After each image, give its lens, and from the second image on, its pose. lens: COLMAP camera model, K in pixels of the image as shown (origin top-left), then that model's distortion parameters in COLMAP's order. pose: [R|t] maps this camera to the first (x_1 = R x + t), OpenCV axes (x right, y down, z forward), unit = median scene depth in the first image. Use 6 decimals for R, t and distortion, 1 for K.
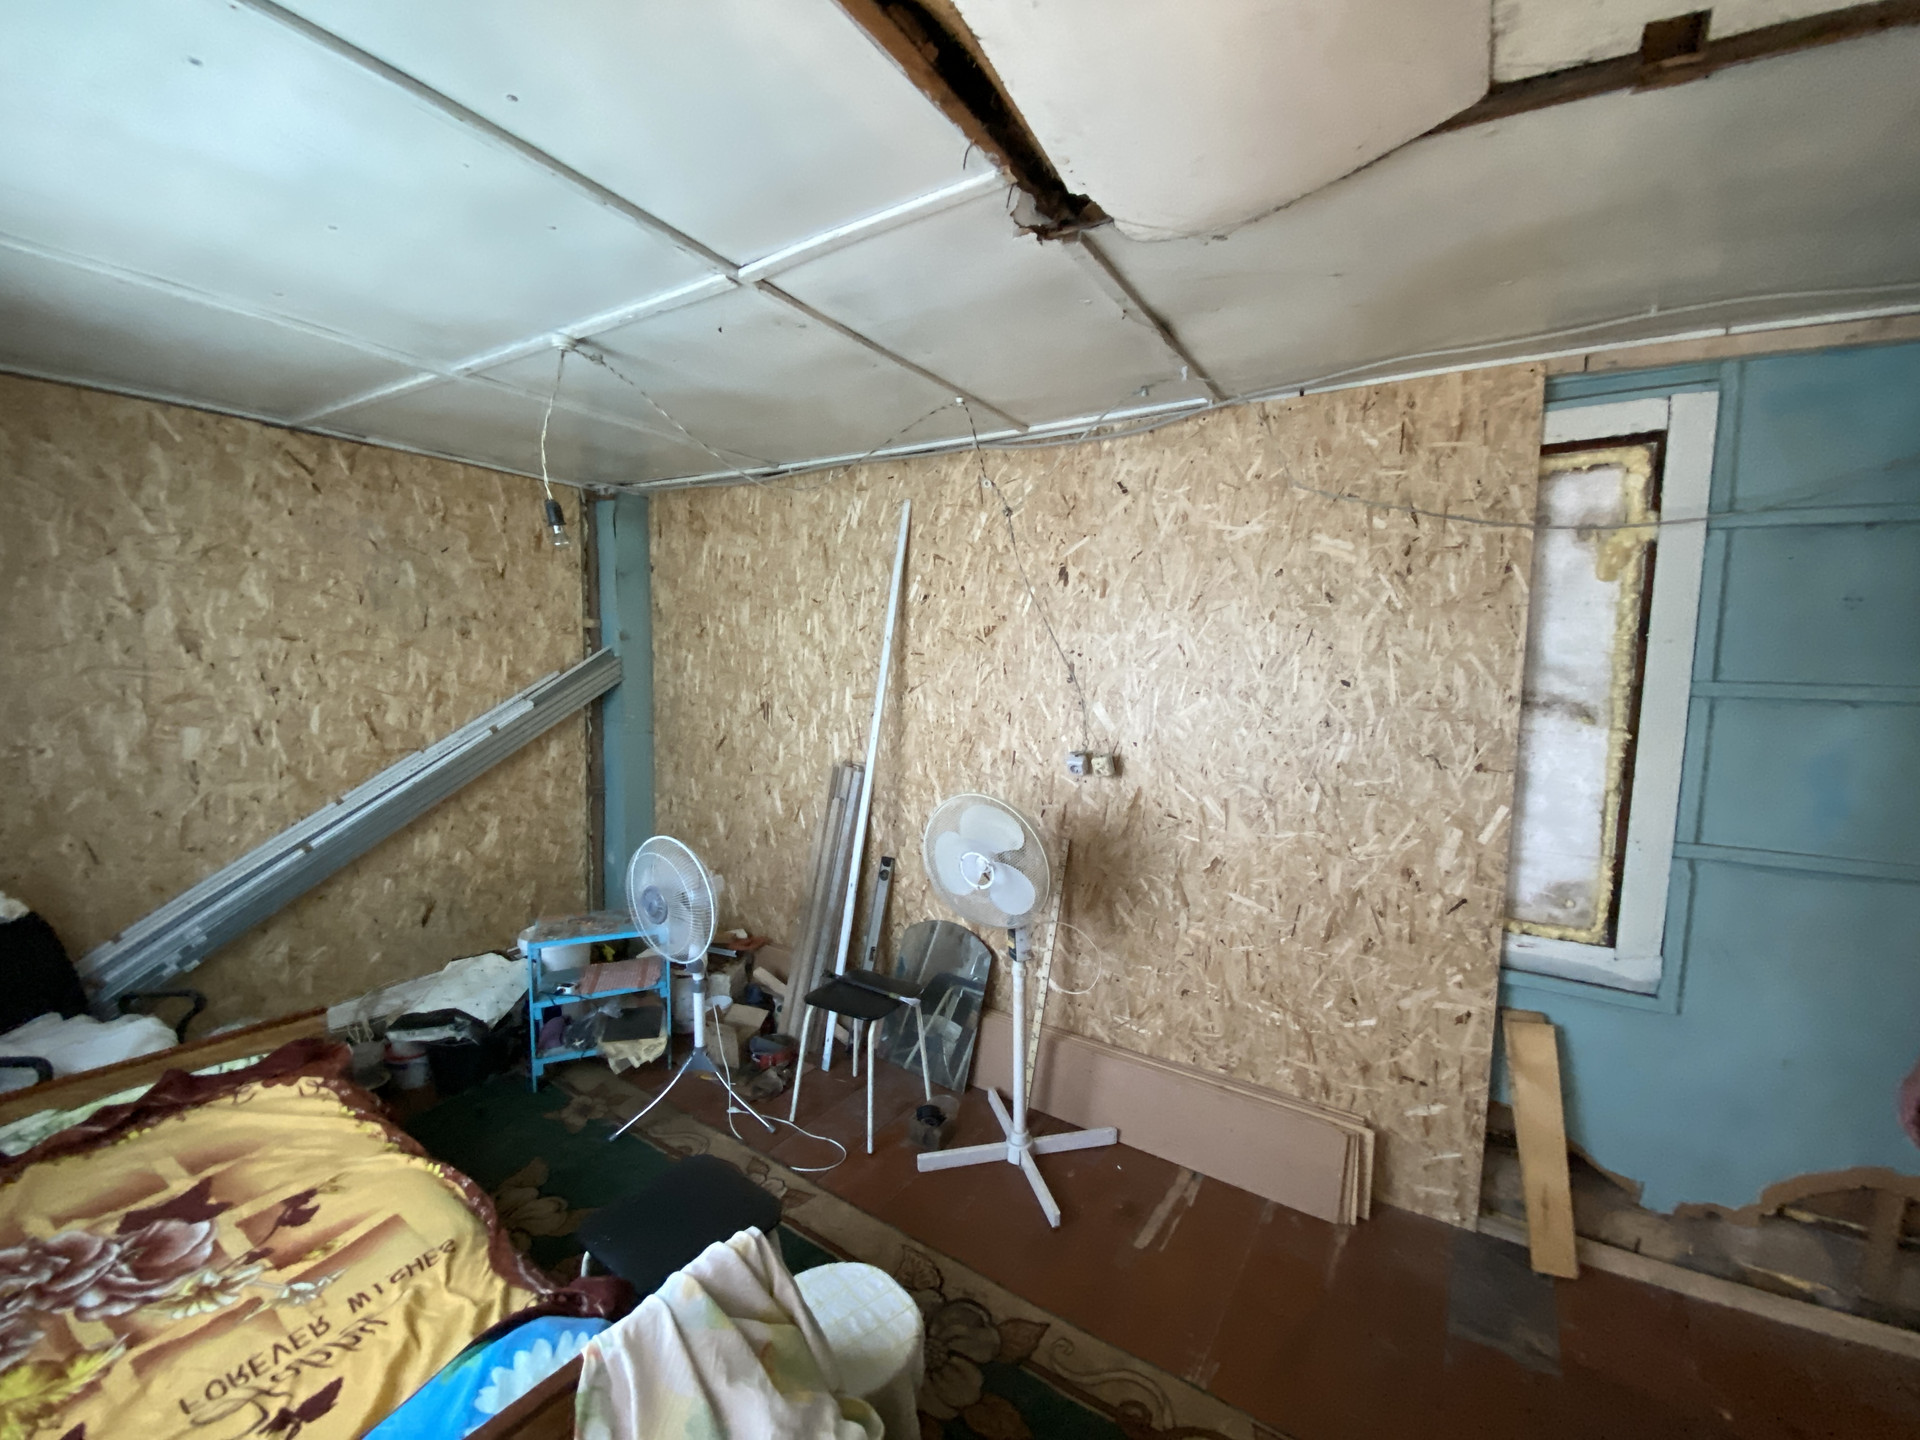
lens RADIAL K [[781.8, 0, 957.0], [0, 781.8, 721.9], [0, 0, 1]] dist [0.020790, -0.020235]
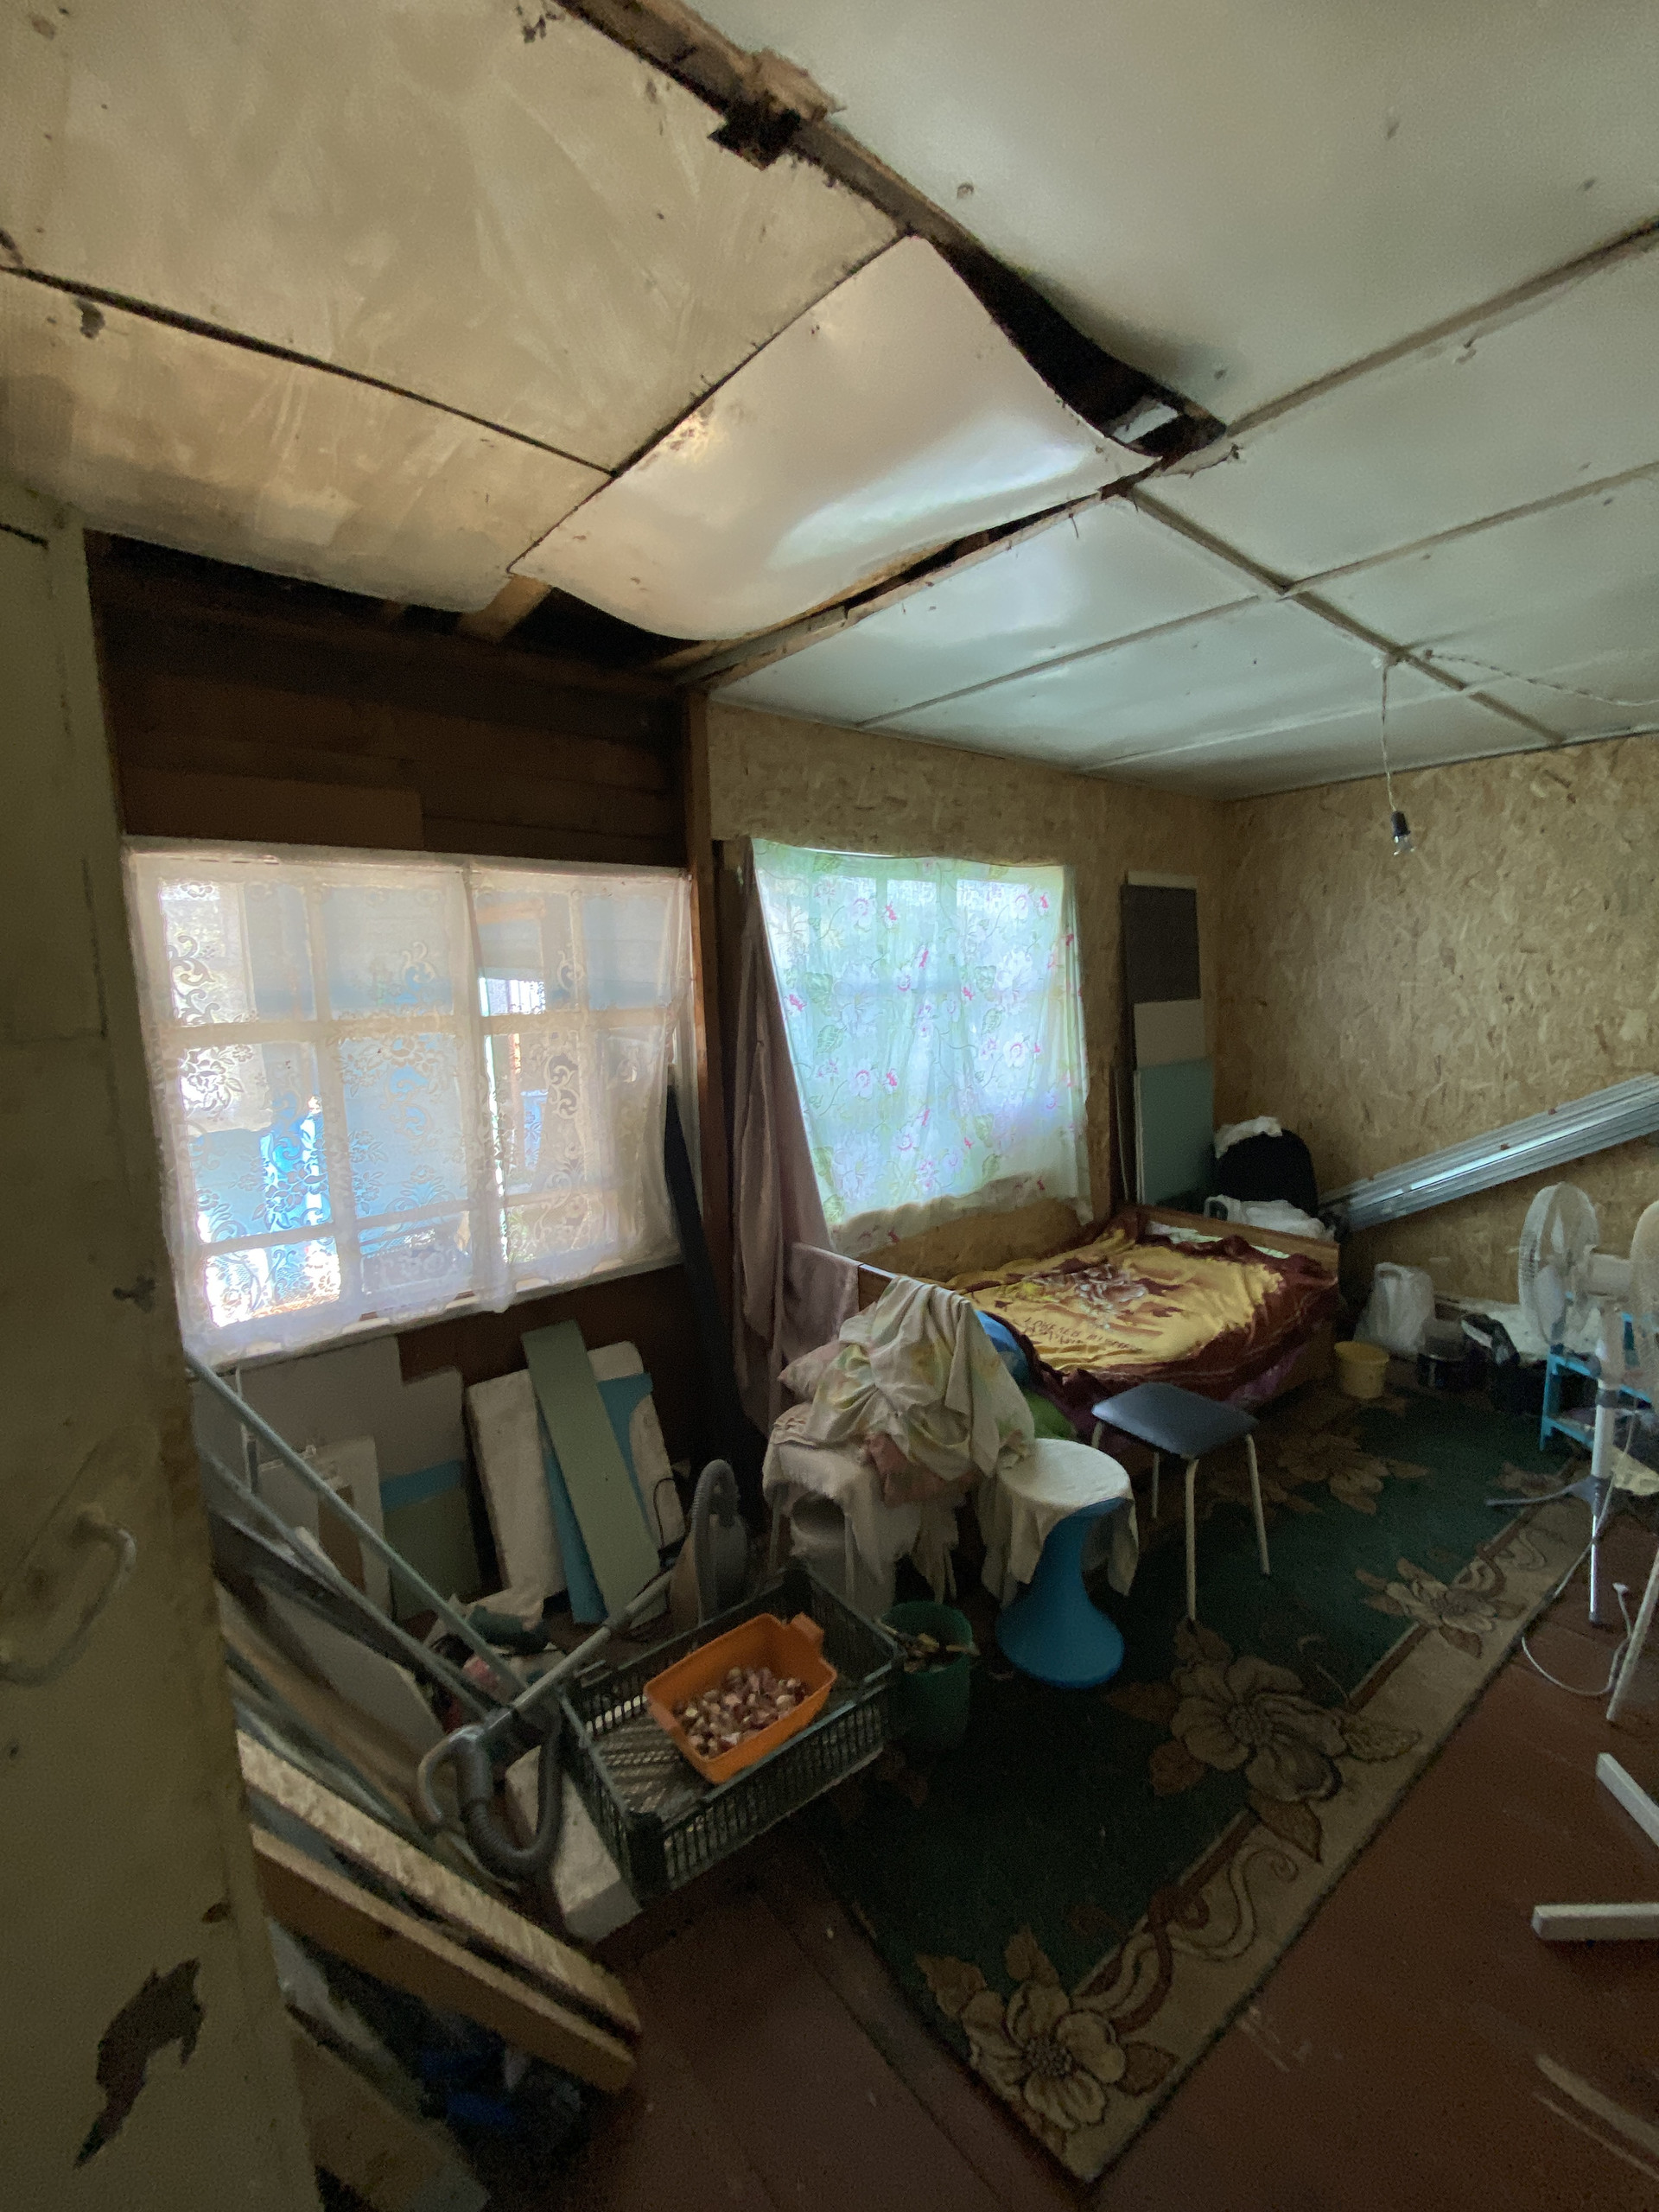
lens RADIAL K [[900.7, 0, 814.7], [0, 900.7, 1101.2], [0, 0, 1]] dist [0.020790, -0.020235]
pose [[-0.323973, 0.110788, -0.939557, 0.666512], [-0.059851, 0.988730, 0.137224, -0.015044], [0.944171, 0.100690, -0.313691, 0.508710]]
